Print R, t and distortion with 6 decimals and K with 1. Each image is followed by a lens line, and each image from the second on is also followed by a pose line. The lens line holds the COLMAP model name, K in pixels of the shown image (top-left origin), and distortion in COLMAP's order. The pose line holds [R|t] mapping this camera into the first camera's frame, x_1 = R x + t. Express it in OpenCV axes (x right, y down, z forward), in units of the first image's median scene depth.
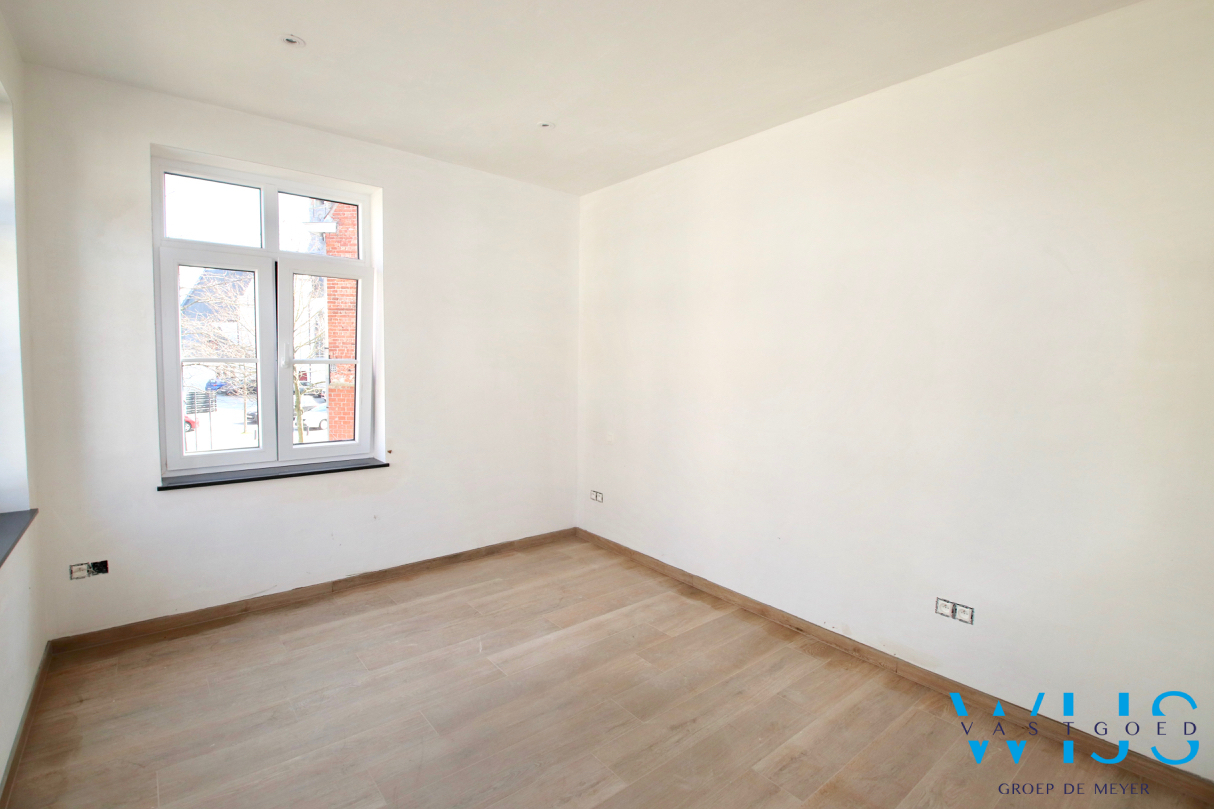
lens RADIAL K [[572.4, 0, 603.0], [0, 572.4, 398.7], [0, 0, 1]] dist [0.028362, -0.031606]
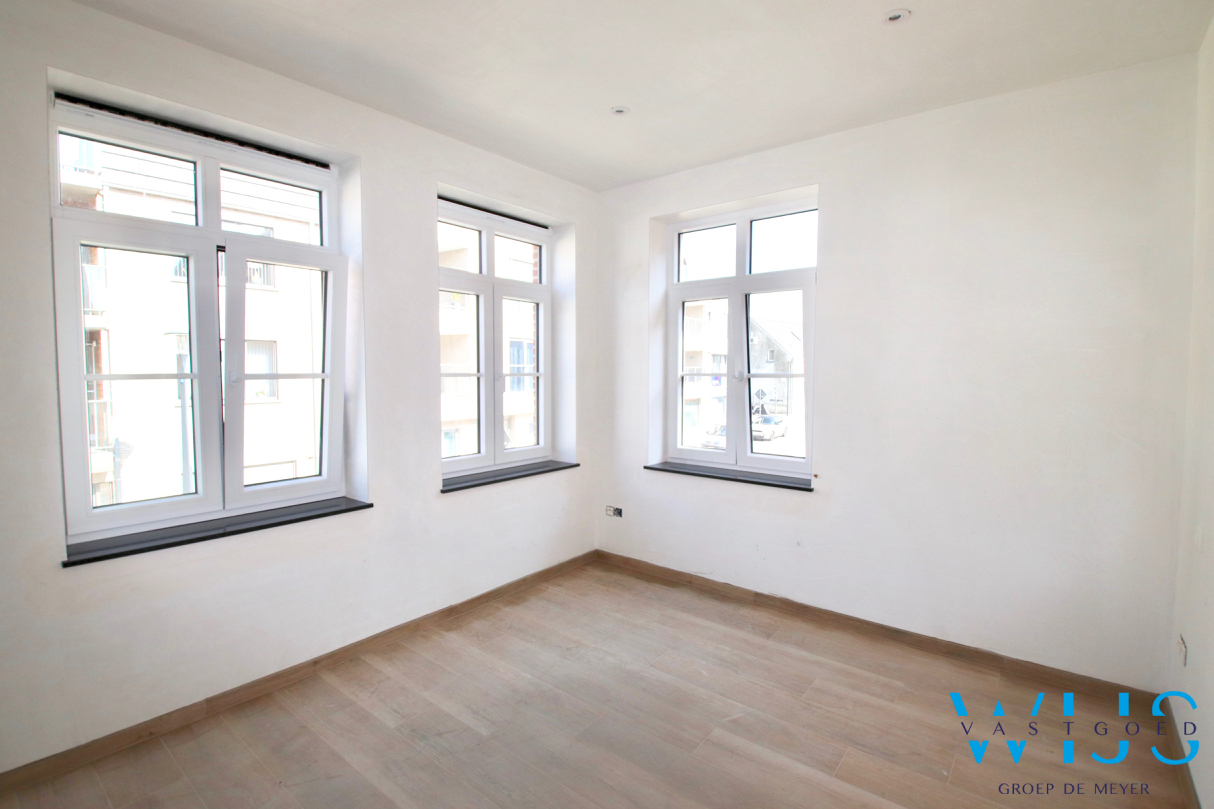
lens RADIAL K [[572.4, 0, 603.0], [0, 572.4, 398.7], [0, 0, 1]] dist [0.028362, -0.031606]
pose [[0.197813, 0.038942, -0.979466, 0.510971], [-0.066759, 0.997426, 0.026173, -0.033005], [0.977964, 0.060211, 0.199904, 0.583751]]
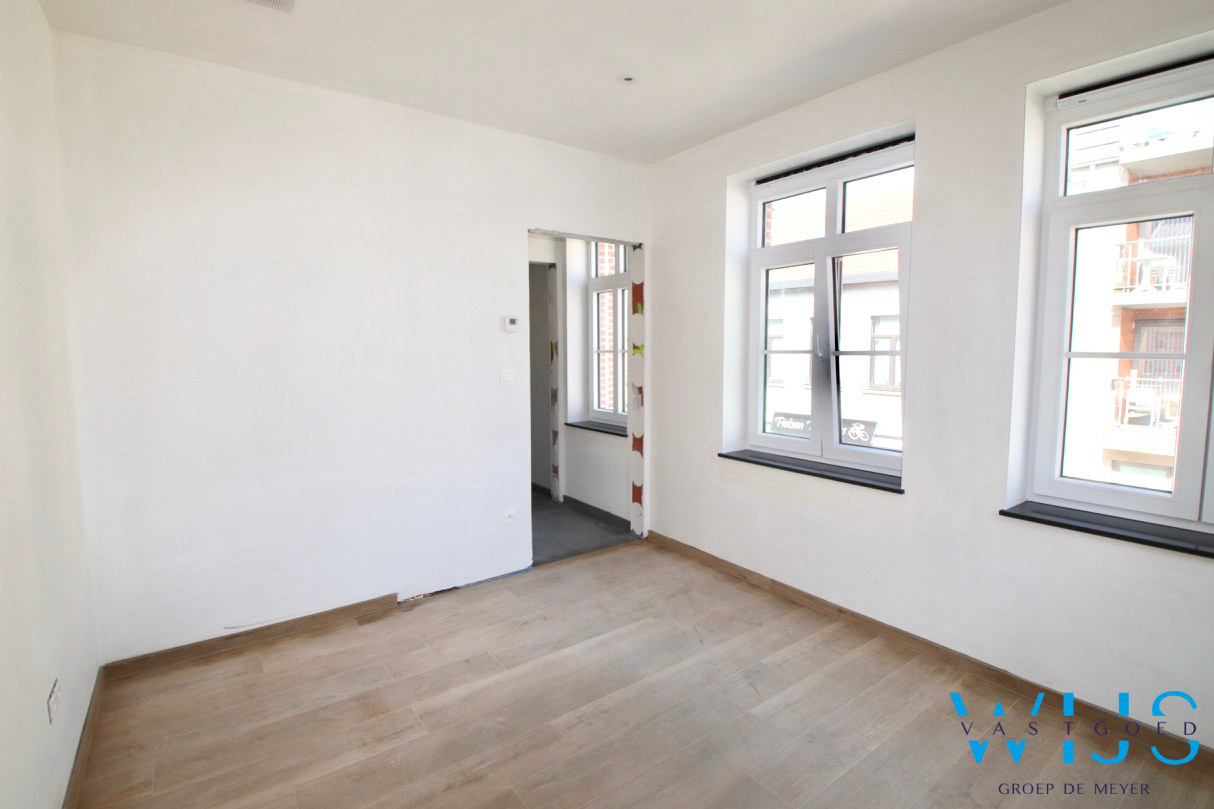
lens RADIAL K [[572.4, 0, 603.0], [0, 572.4, 398.7], [0, 0, 1]] dist [0.028362, -0.031606]
pose [[-0.998353, -0.017273, 0.054705, -0.072602], [-0.008245, 0.986897, 0.161140, -0.090521], [-0.056772, 0.160424, -0.985414, 1.294820]]
